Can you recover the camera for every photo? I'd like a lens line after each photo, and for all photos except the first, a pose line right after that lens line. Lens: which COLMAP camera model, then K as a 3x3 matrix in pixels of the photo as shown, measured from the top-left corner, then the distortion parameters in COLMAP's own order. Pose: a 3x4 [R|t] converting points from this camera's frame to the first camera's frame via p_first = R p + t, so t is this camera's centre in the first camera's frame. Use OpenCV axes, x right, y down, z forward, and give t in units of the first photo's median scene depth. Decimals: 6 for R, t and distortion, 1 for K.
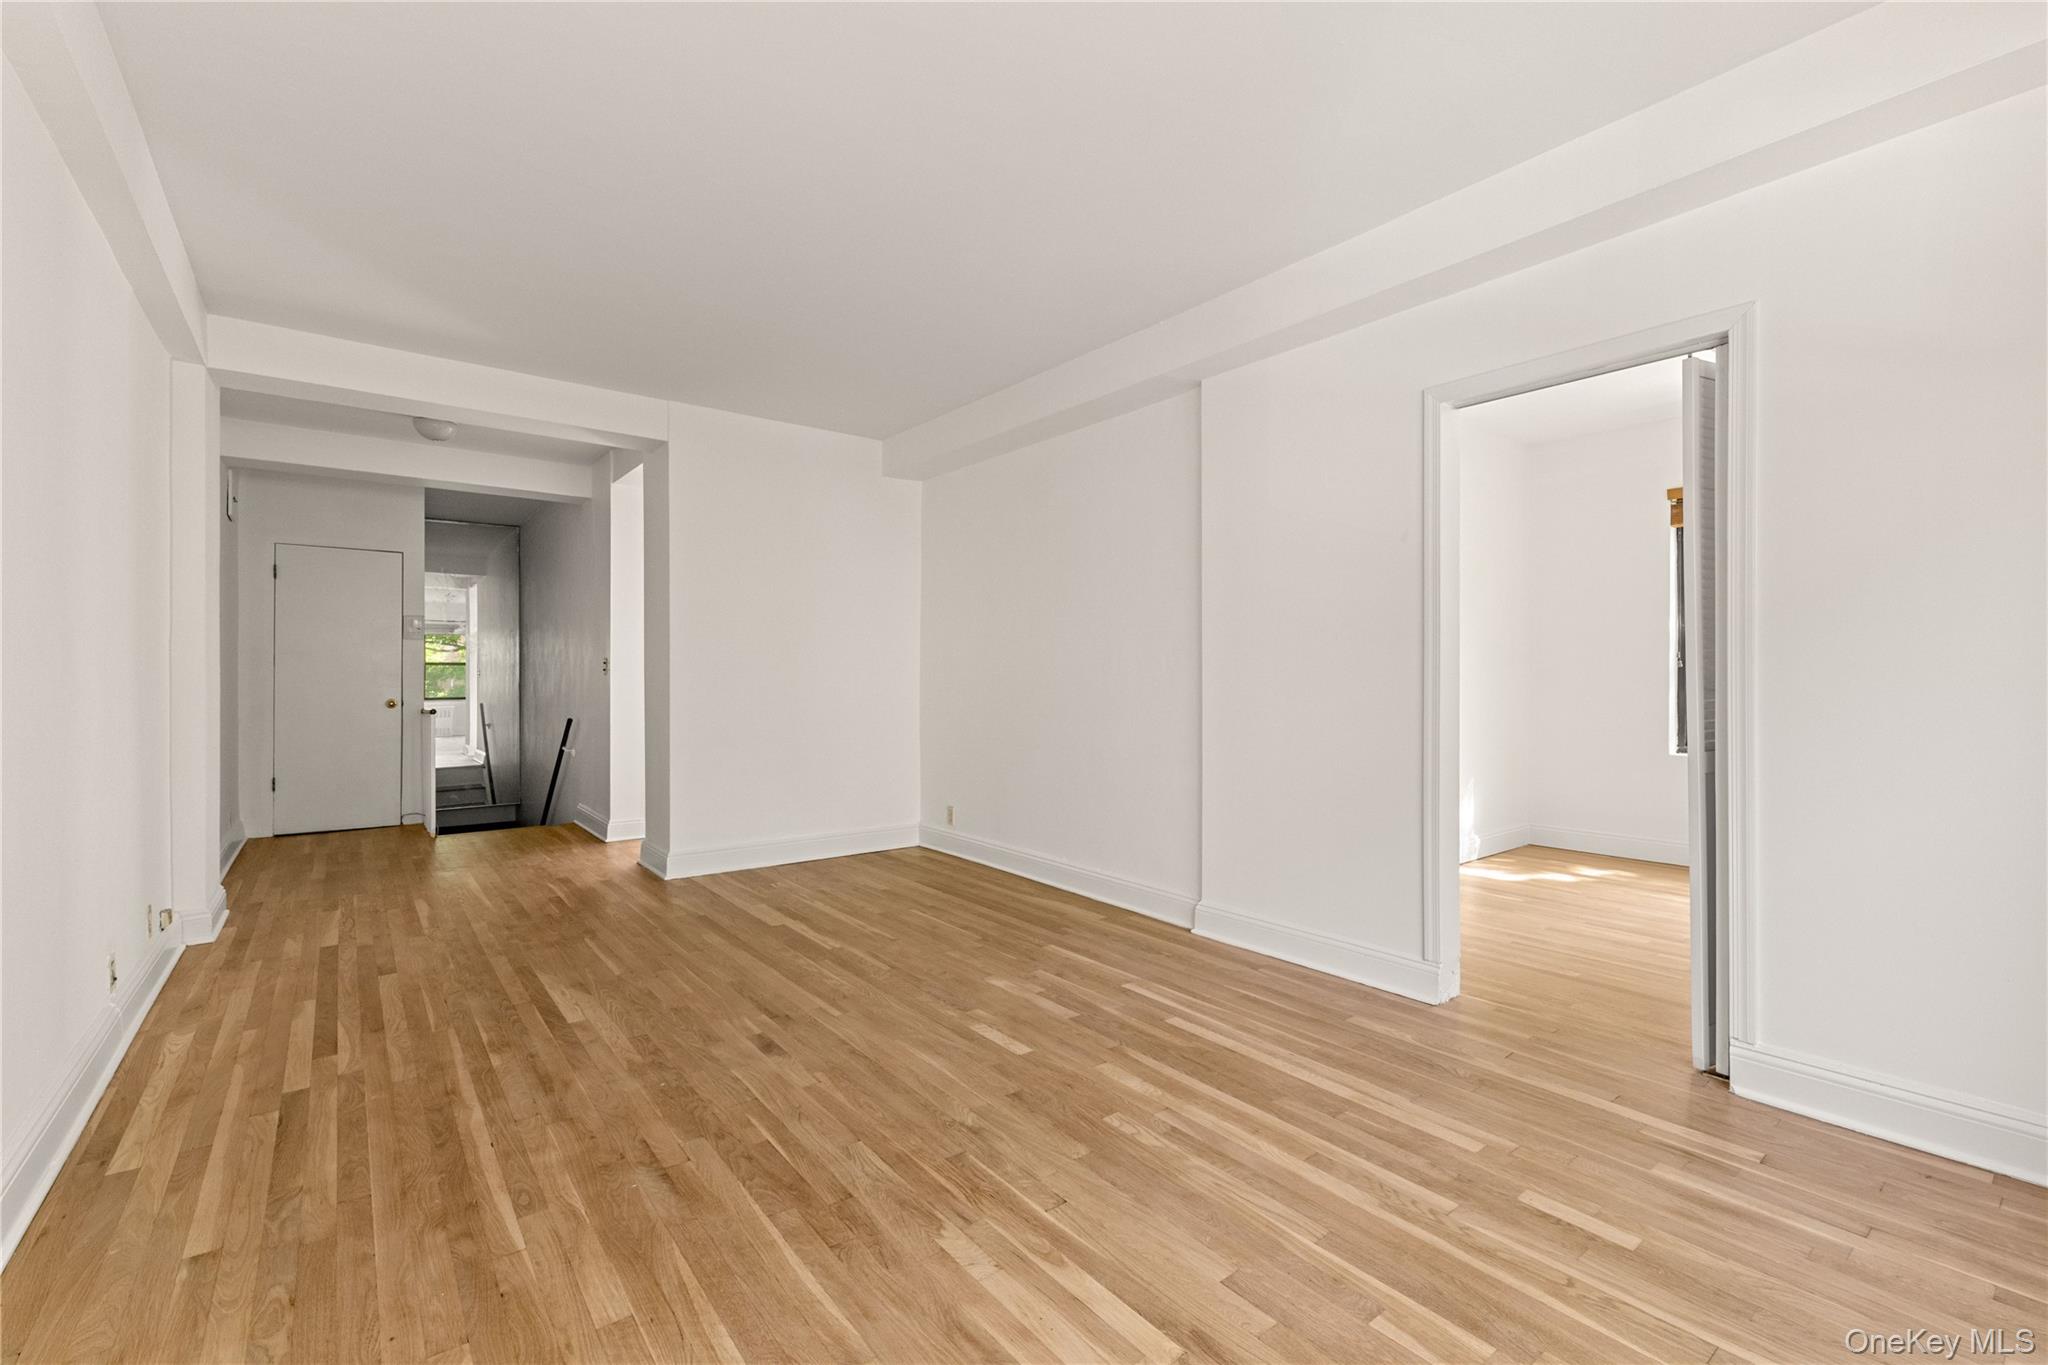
lens RADIAL K [[880.2, 0, 1043.5], [0, 880.2, 681.5], [0, 0, 1]] dist [0.002038, -0.000162]
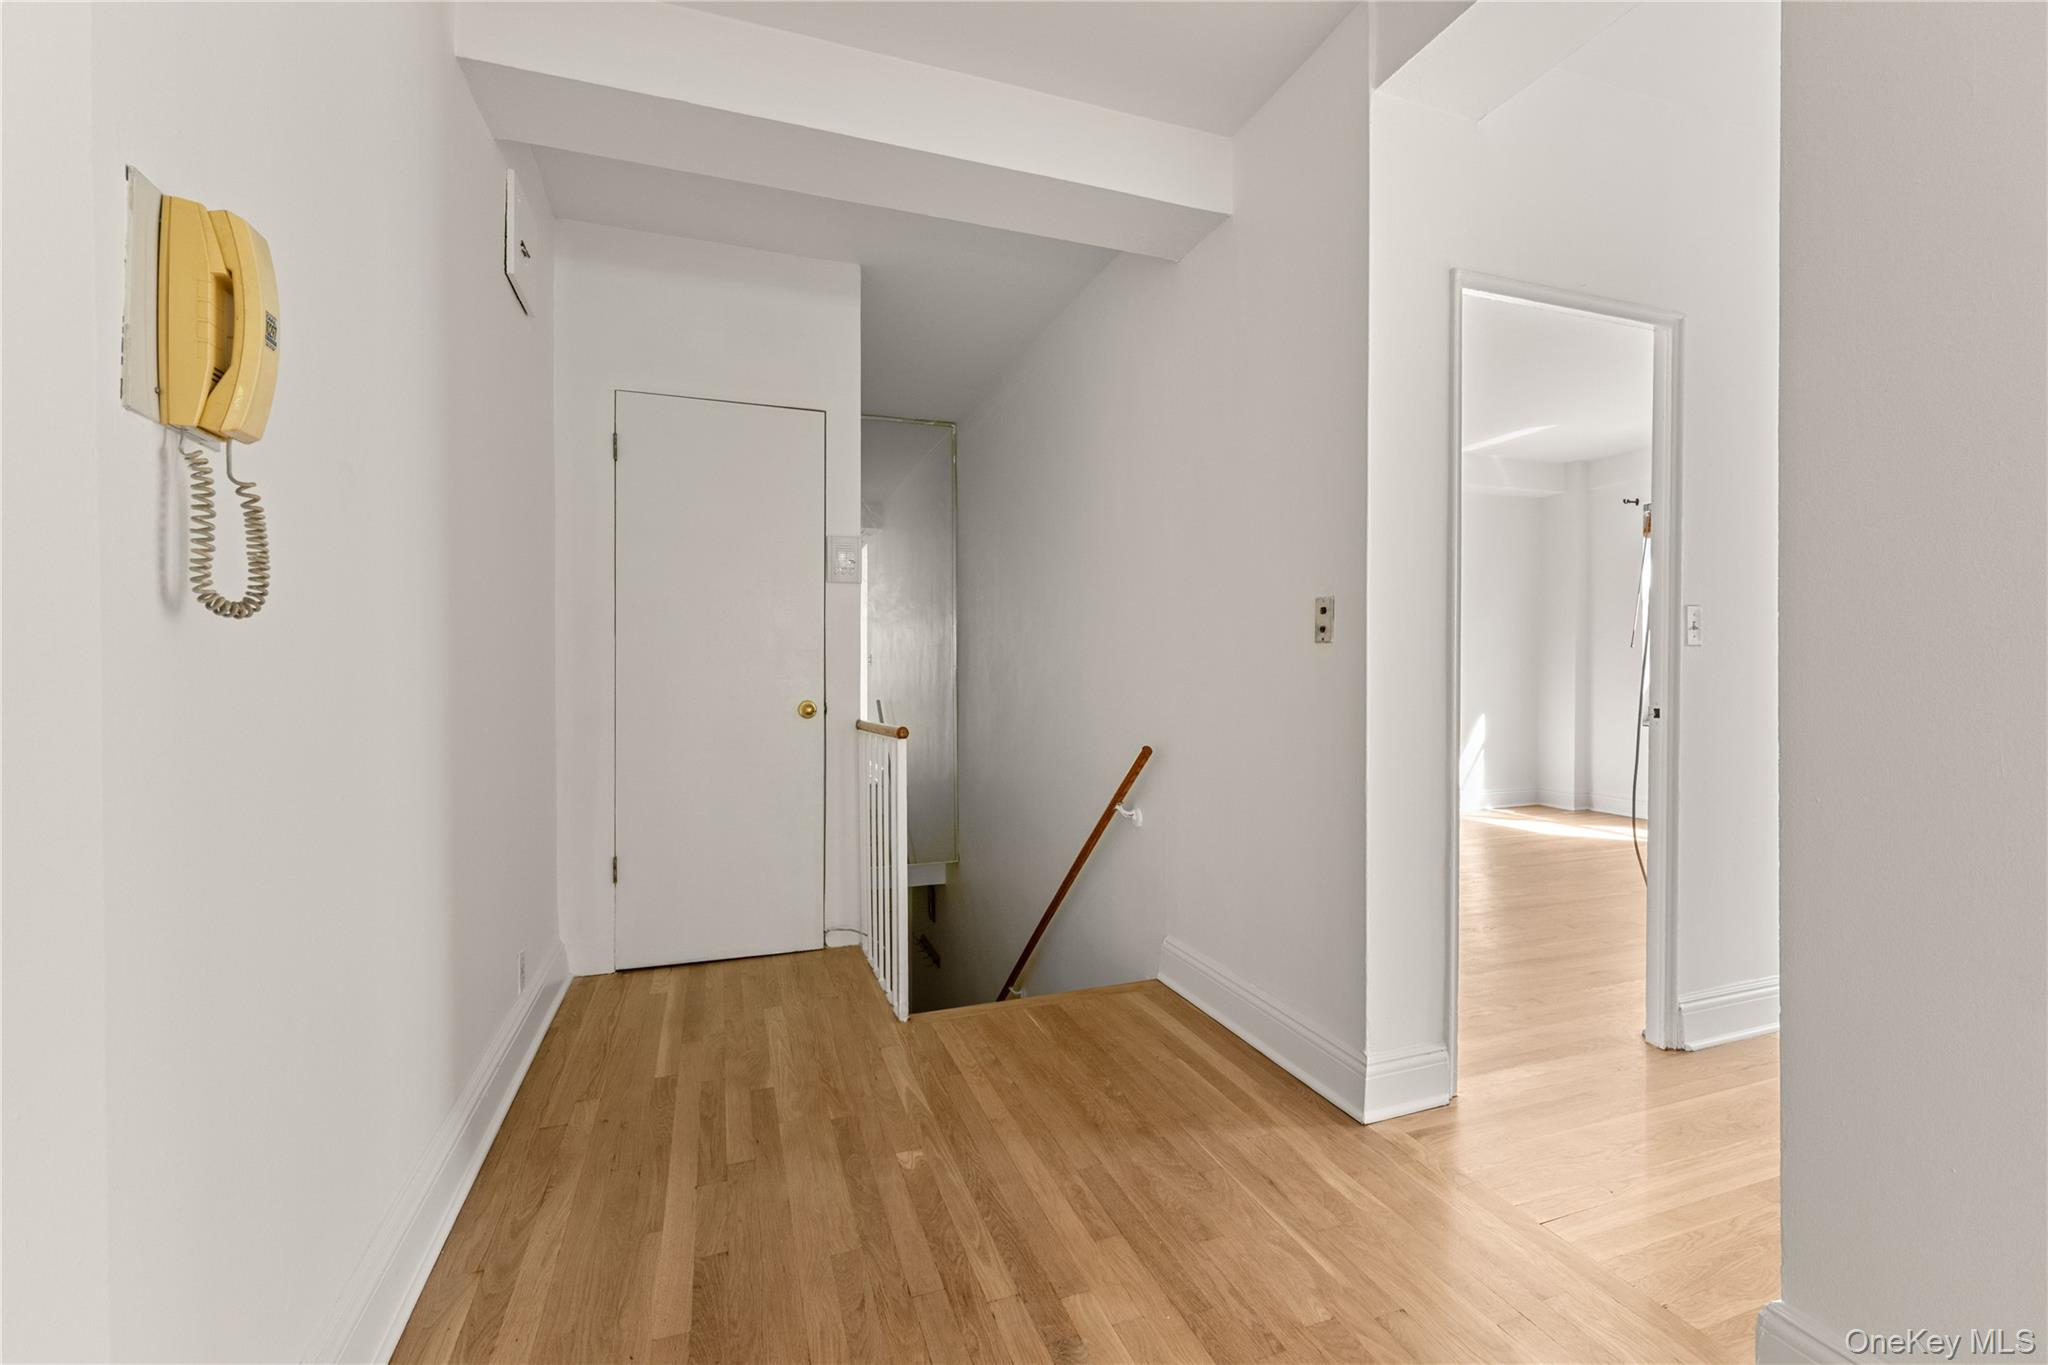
lens RADIAL K [[867.7, 0, 1033.2], [0, 867.7, 672.5], [0, 0, 1]] dist [0.005452, -0.000146]
pose [[0.947160, -0.002862, -0.320747, -0.449579], [0.003366, 0.999994, 0.001015, 0.003658], [0.320742, -0.002041, 0.947164, 0.559446]]
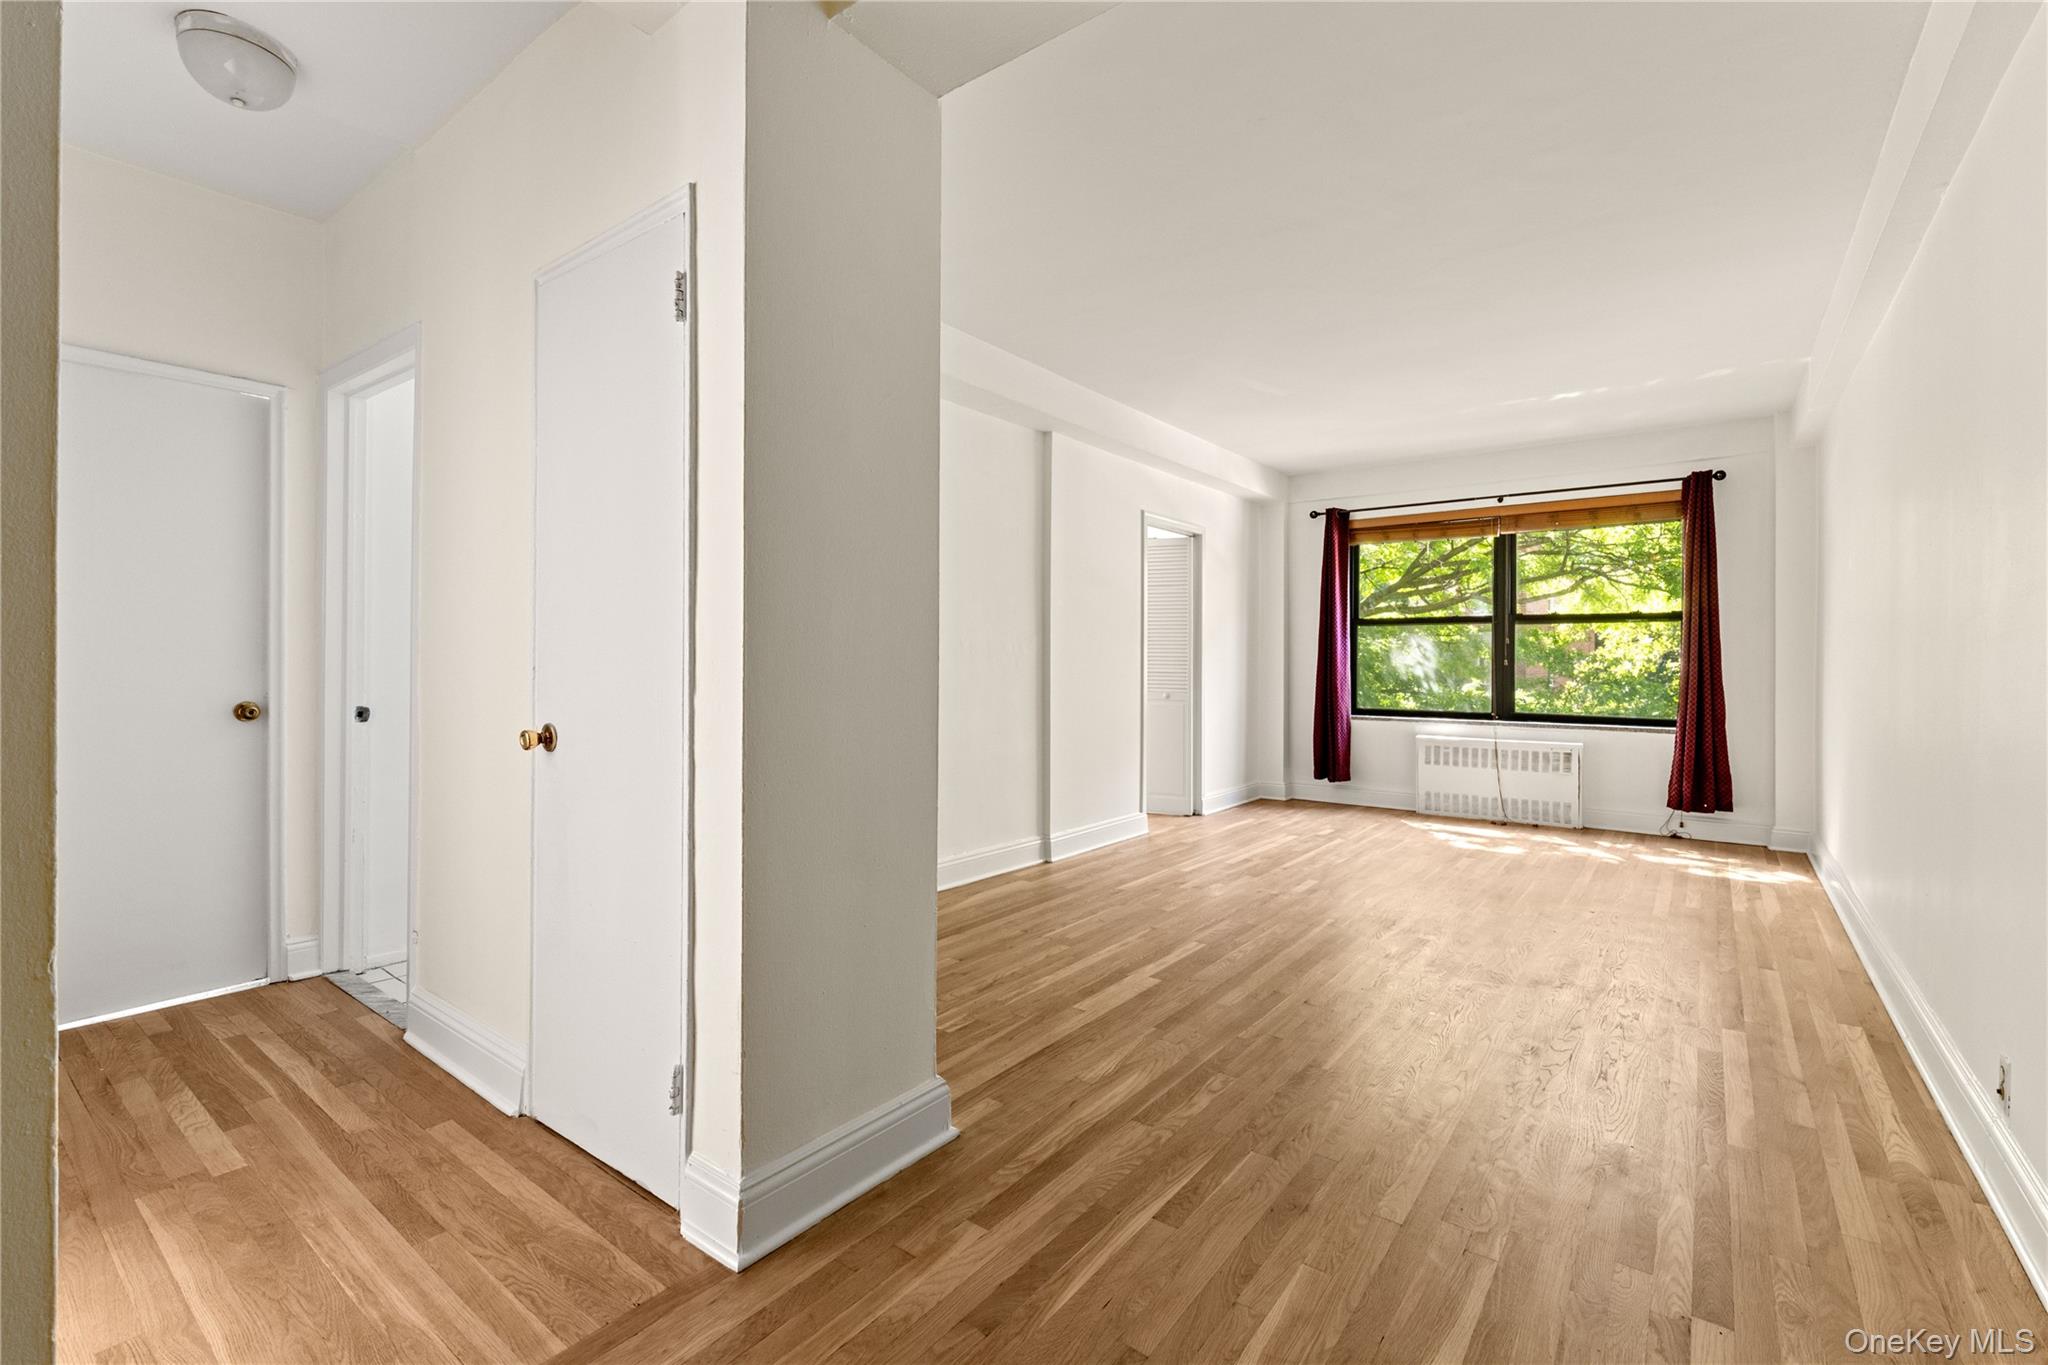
lens RADIAL K [[880.2, 0, 1043.5], [0, 880.2, 681.5], [0, 0, 1]] dist [0.002038, -0.000162]
pose [[-0.248613, -0.022462, 0.968342, -1.466338], [0.000710, 0.999727, 0.023373, -0.011804], [-0.968603, 0.006498, -0.248529, 1.829337]]
